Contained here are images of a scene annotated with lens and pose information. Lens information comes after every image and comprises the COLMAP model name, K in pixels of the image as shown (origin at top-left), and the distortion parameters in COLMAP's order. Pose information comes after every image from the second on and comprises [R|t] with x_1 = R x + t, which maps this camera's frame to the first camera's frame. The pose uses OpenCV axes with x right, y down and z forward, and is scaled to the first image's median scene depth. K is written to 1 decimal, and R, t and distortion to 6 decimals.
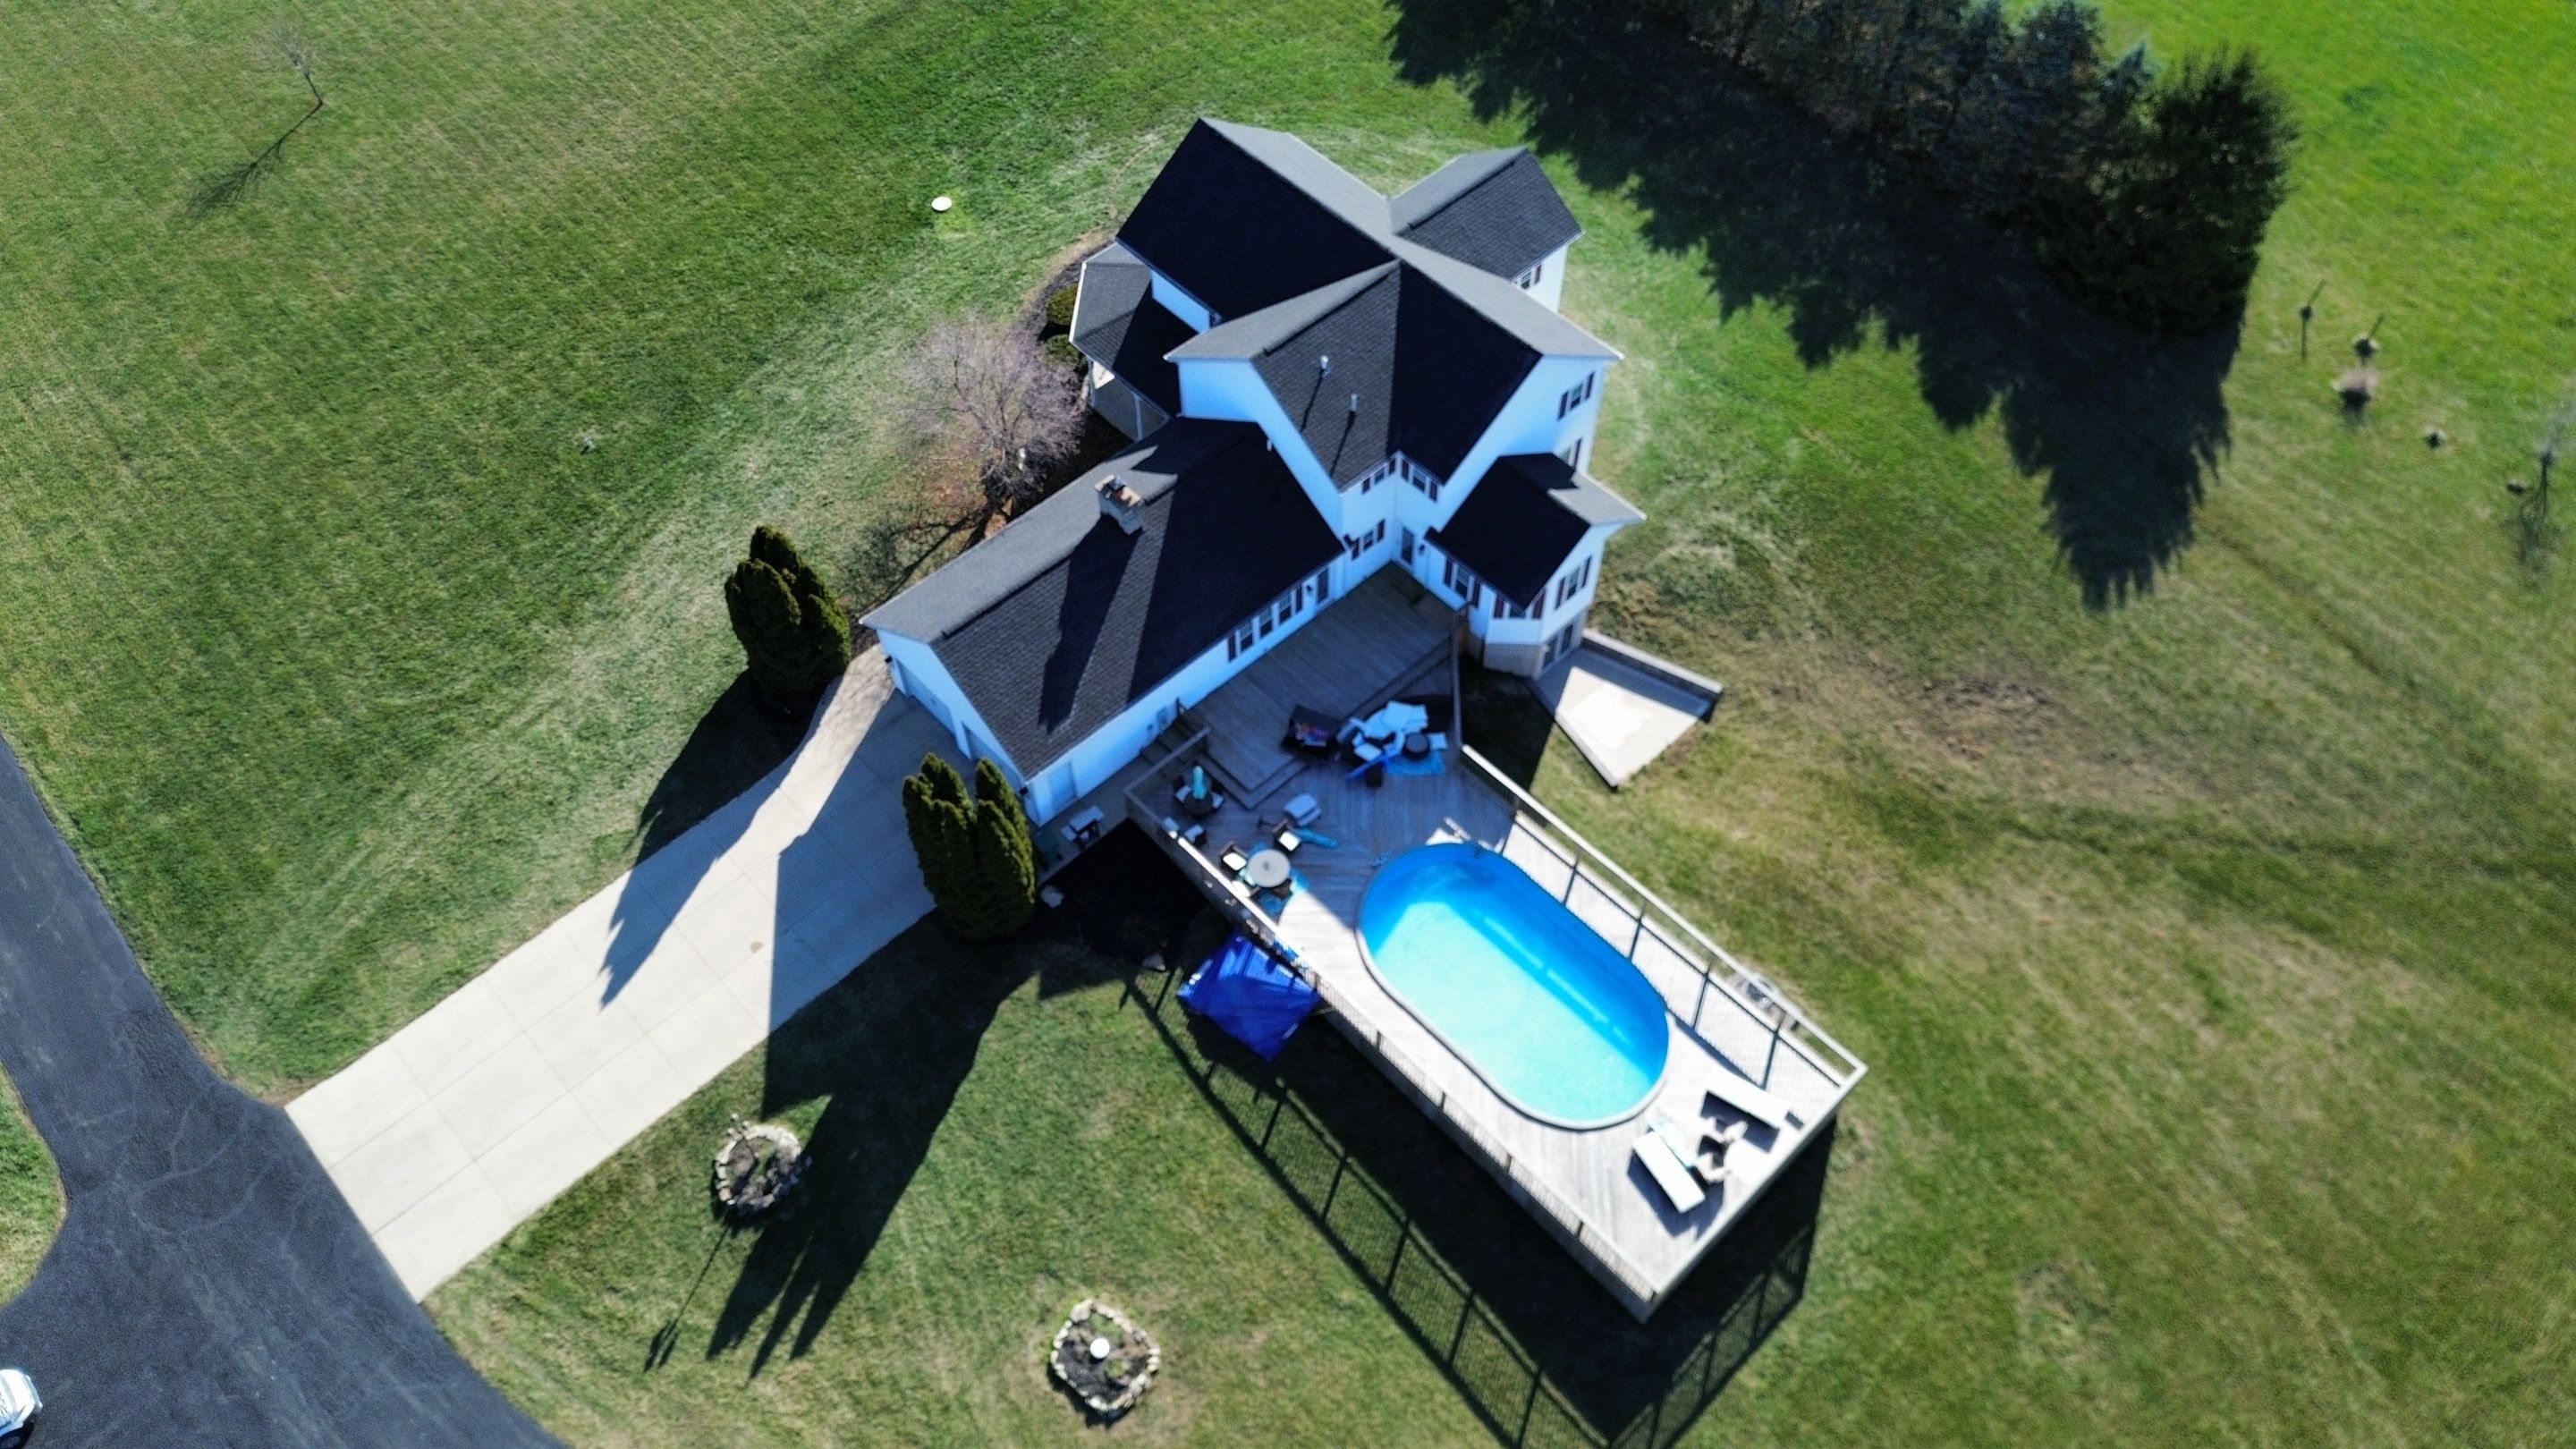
lens RADIAL K [[1834.6, 0, 1275.5], [0, 1834.6, 706.9], [0, 0, 1]] dist [0.073884, -0.088012]
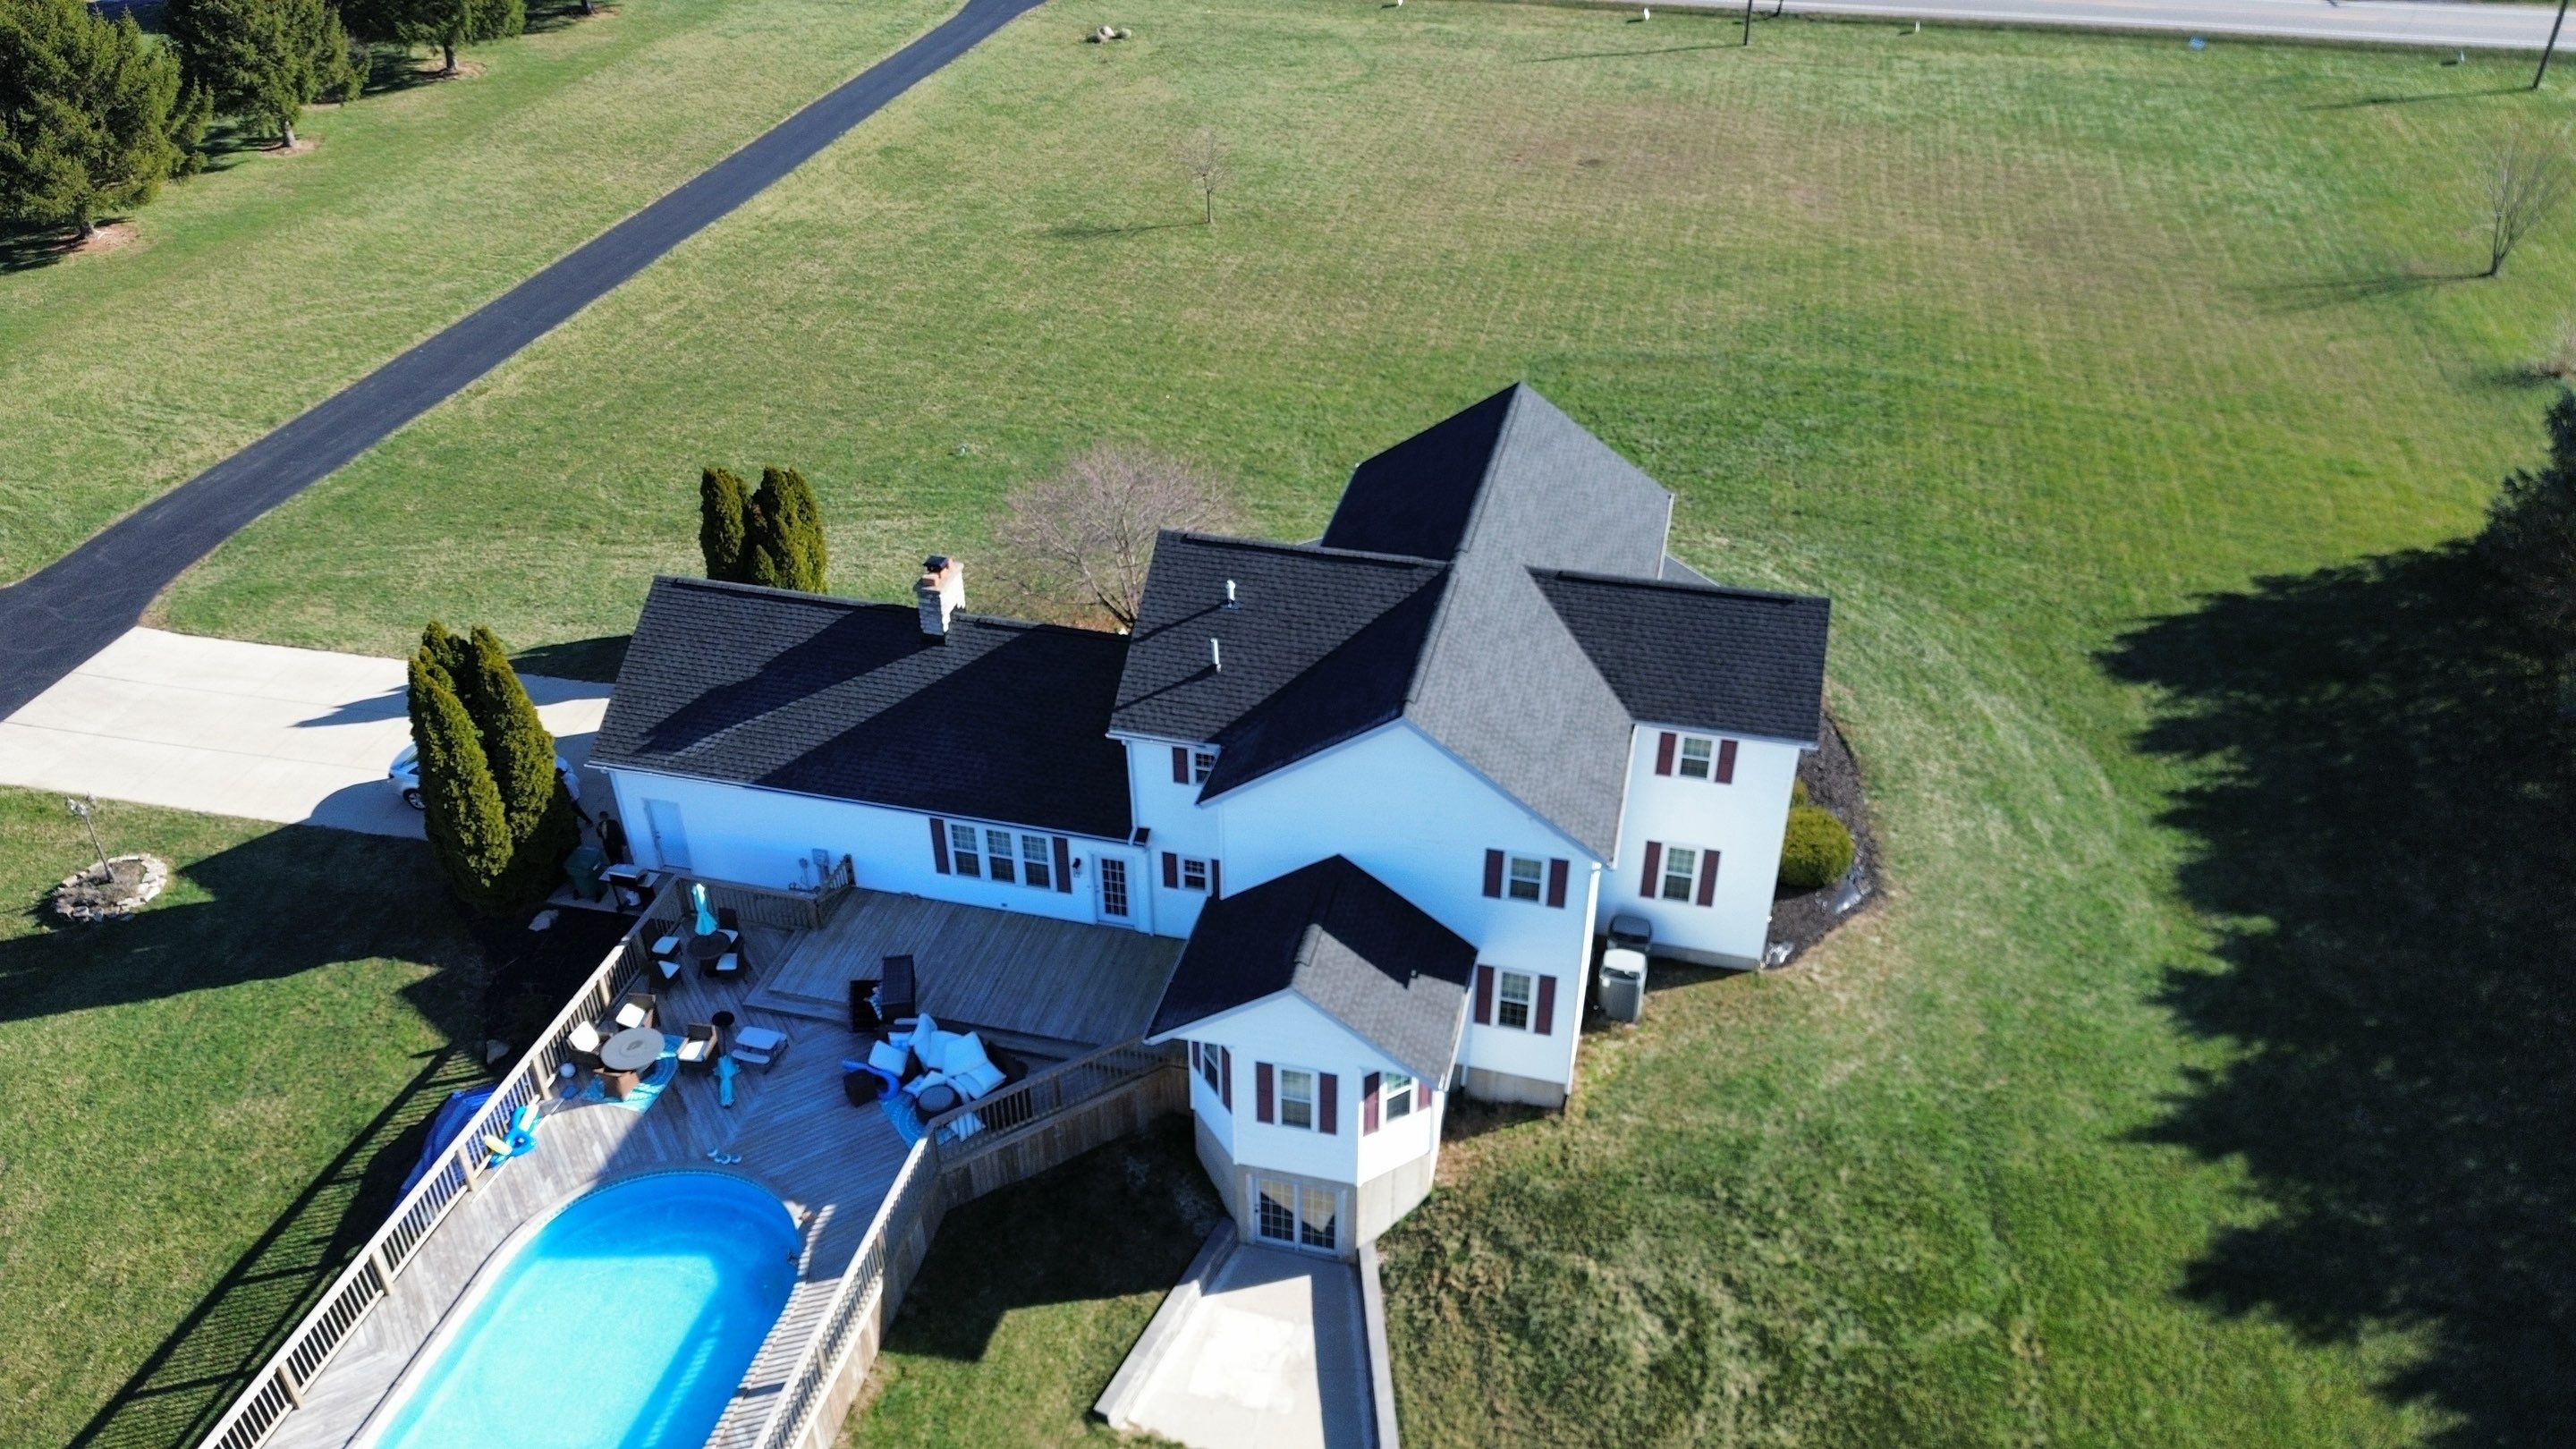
lens RADIAL K [[1834.6, 0, 1280.1], [0, 1834.6, 678.1], [0, 0, 1]] dist [0.073884, -0.088012]
pose [[0.547430, 0.455934, -0.701744, 0.529817], [-0.675184, 0.736054, -0.048484, -0.139073], [0.494416, 0.500348, 0.710778, 0.521964]]
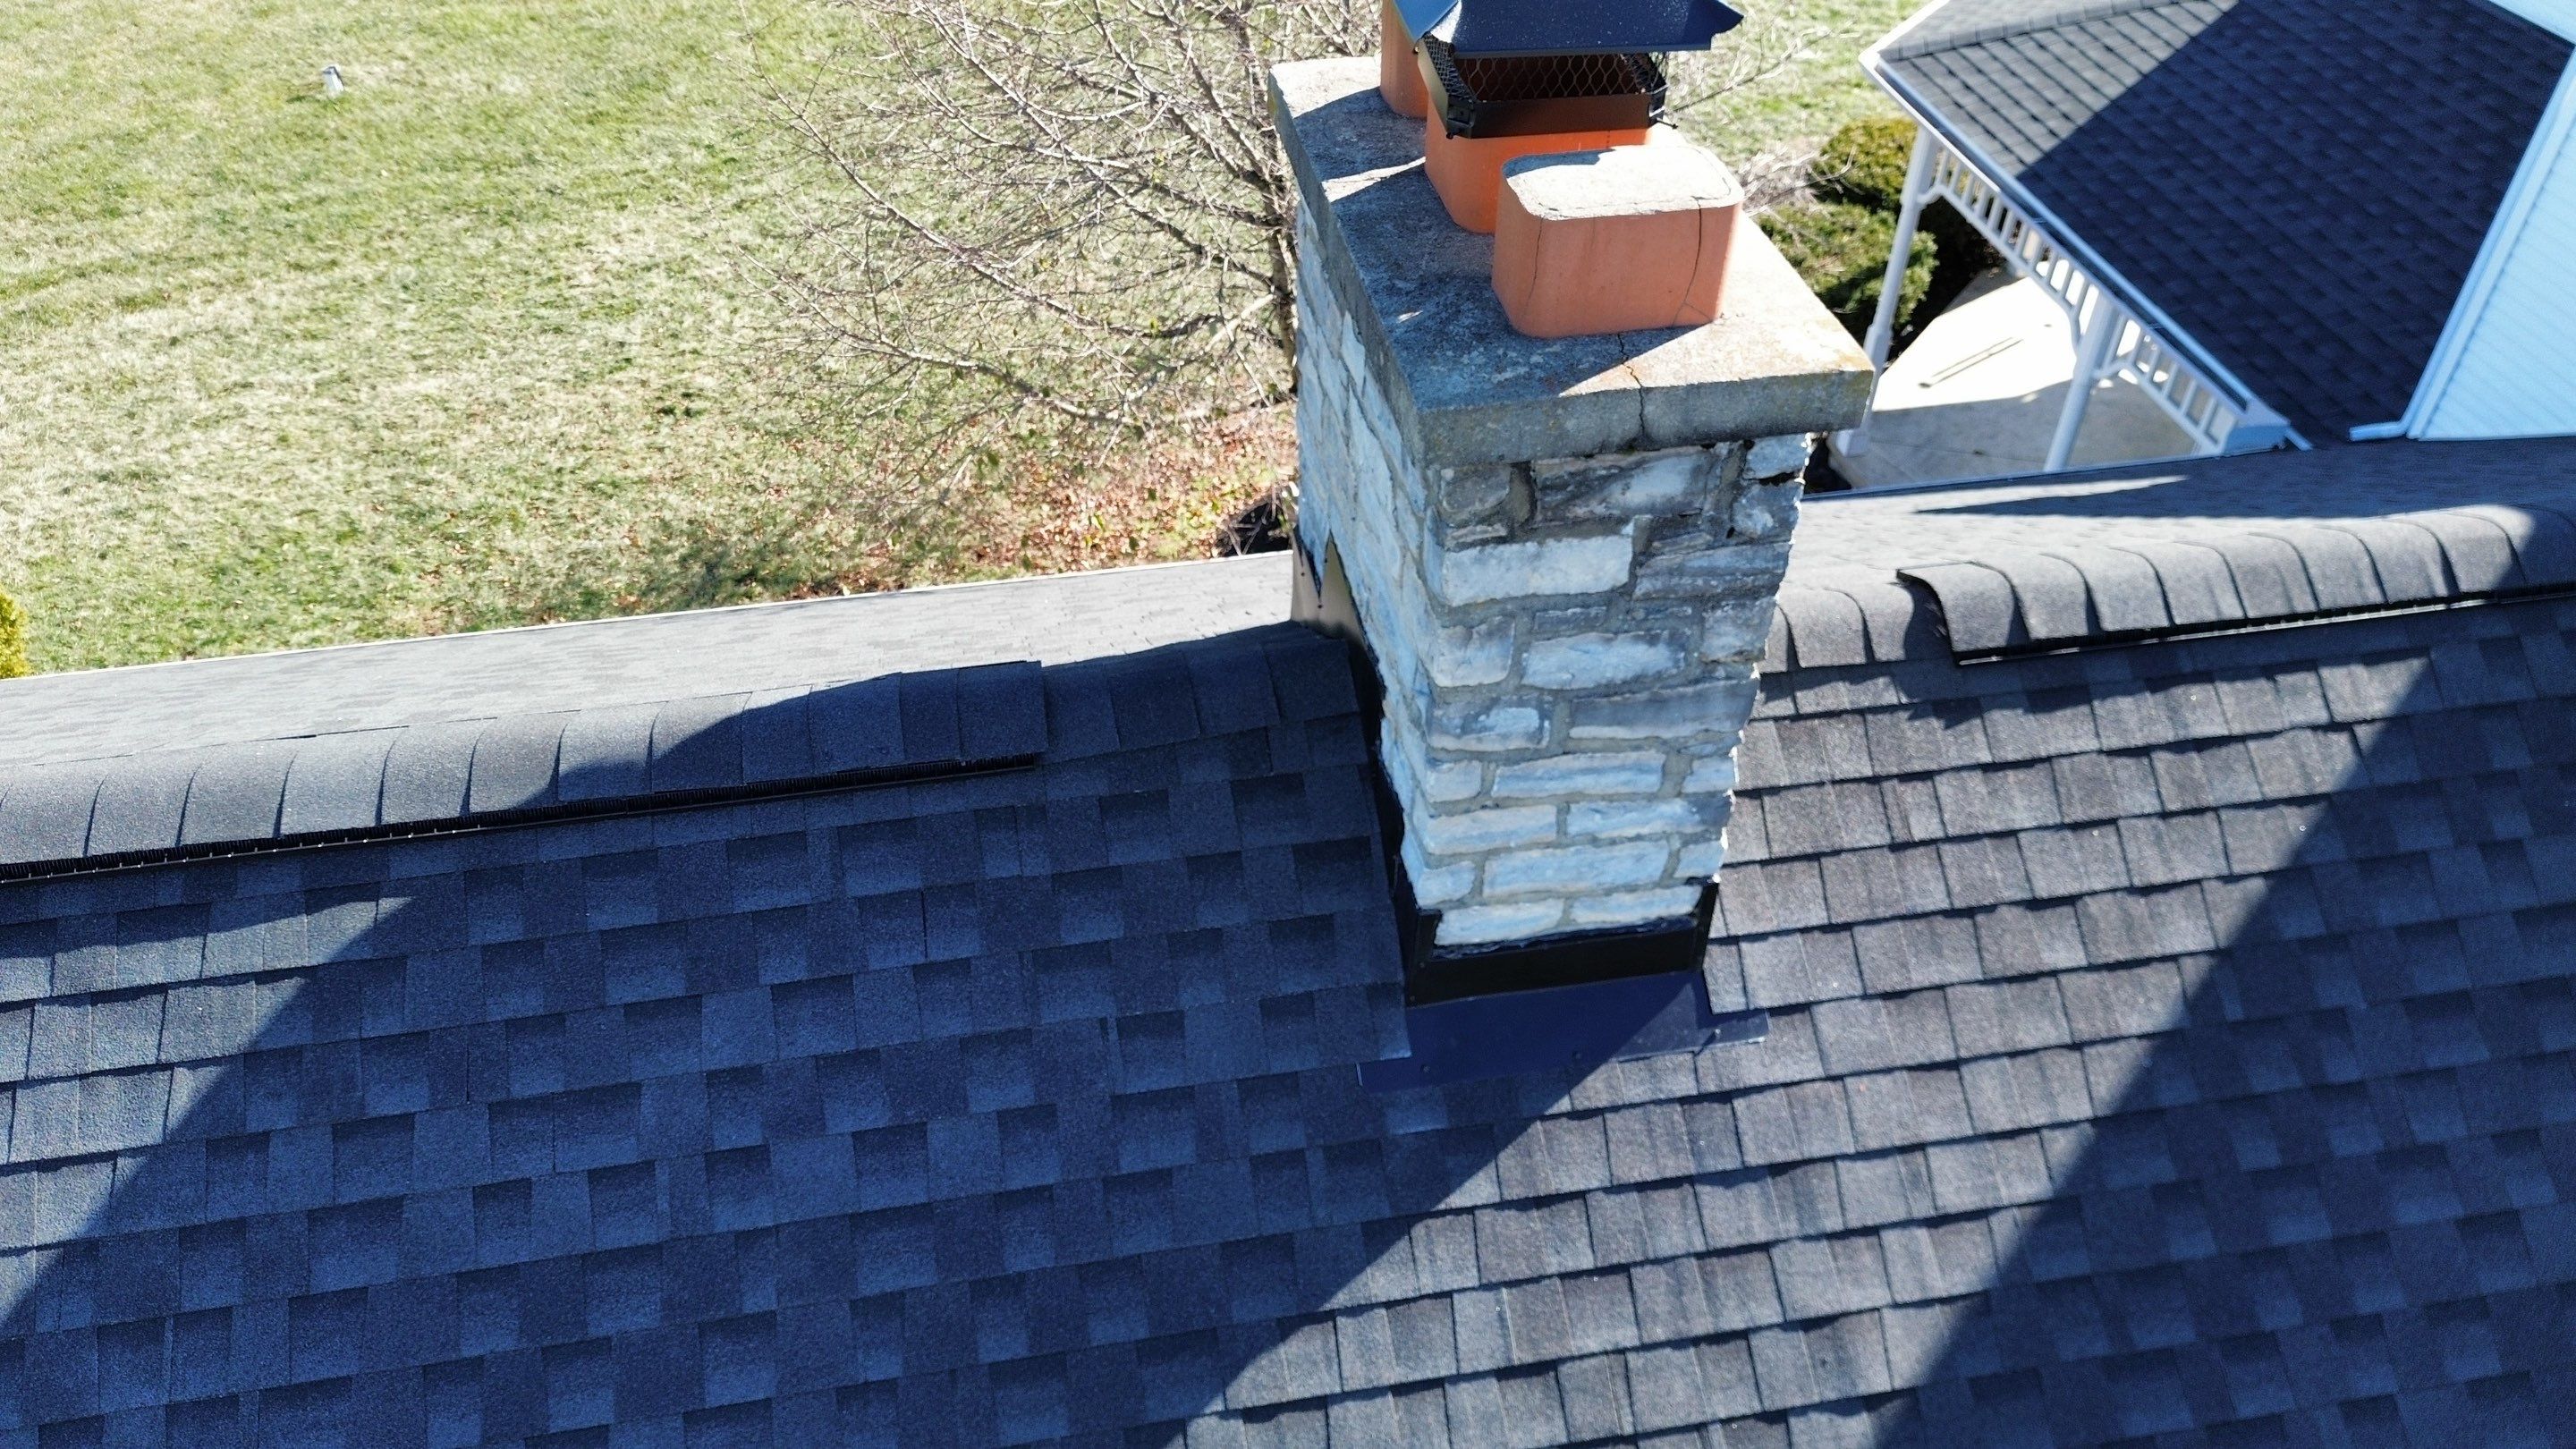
lens RADIAL K [[1834.6, 0, 1293.3], [0, 1834.6, 725.1], [0, 0, 1]] dist [0.073884, -0.088012]
pose [[0.837272, 0.362010, -0.409786, -0.059683], [-0.444897, 0.886721, -0.125668, -0.087614], [0.317873, 0.287531, 0.903484, 0.910986]]
